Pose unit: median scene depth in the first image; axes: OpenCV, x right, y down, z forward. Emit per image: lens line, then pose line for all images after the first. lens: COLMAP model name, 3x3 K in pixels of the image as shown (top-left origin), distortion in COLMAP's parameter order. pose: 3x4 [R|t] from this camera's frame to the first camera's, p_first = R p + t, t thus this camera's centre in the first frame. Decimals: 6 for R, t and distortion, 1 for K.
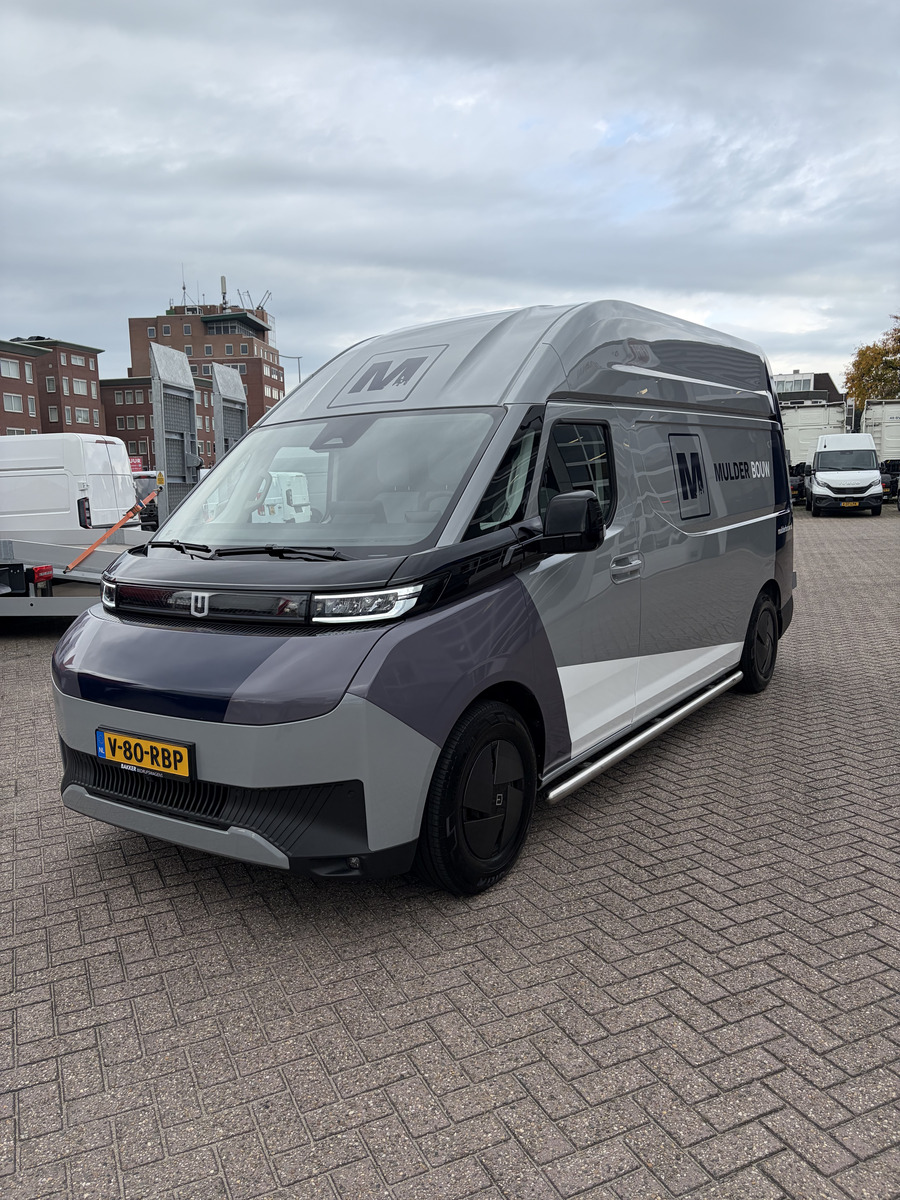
lens RADIAL K [[888.8, 0, 448.4], [0, 888.8, 613.7], [0, 0, 1]] dist [0.048752, -0.060100]
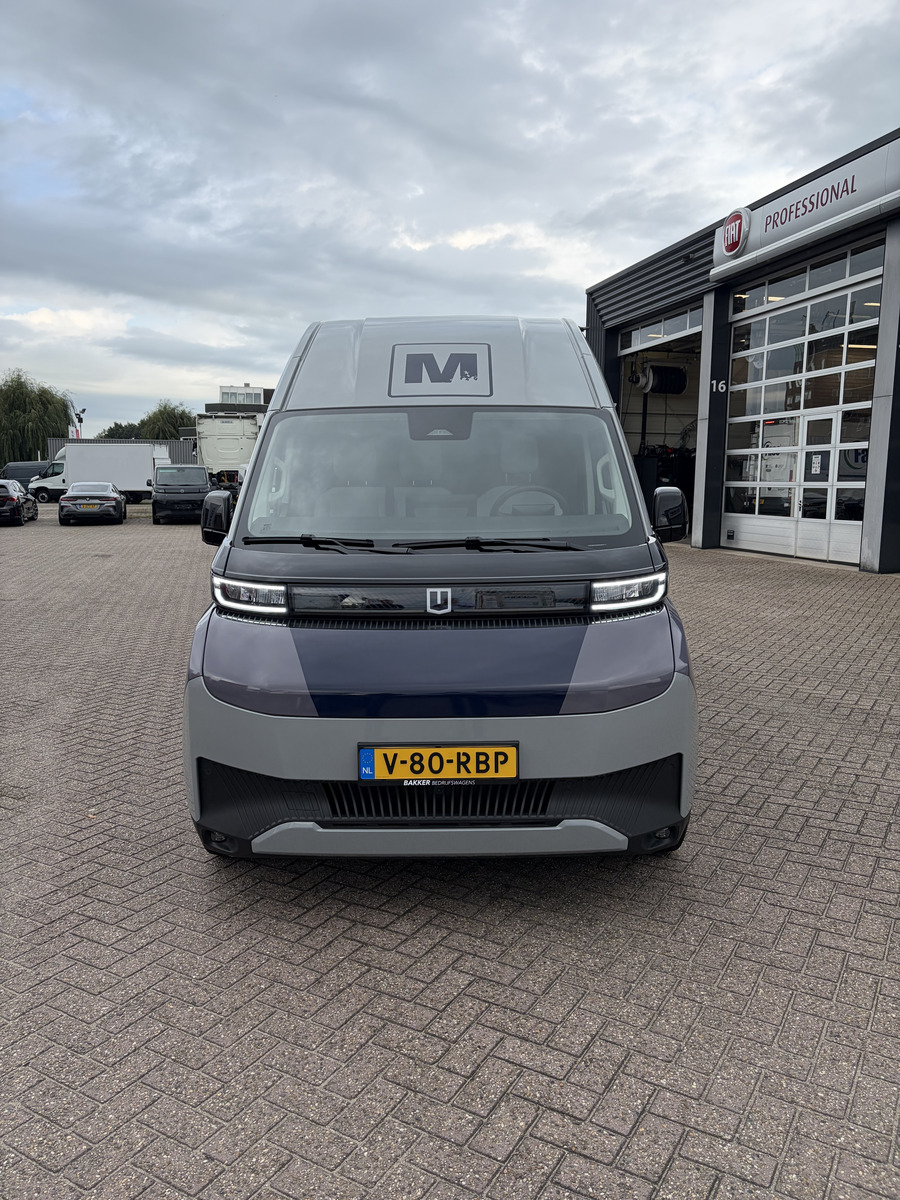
lens RADIAL K [[901.0, 0, 450.0], [0, 901.0, 600.0], [0, 0, 1]] dist [0.047687, -0.035170]
pose [[0.826937, -0.045541, 0.560447, -0.853023], [0.059040, 0.998238, -0.005999, -0.005025], [-0.559186, 0.038049, 0.828169, 0.222869]]
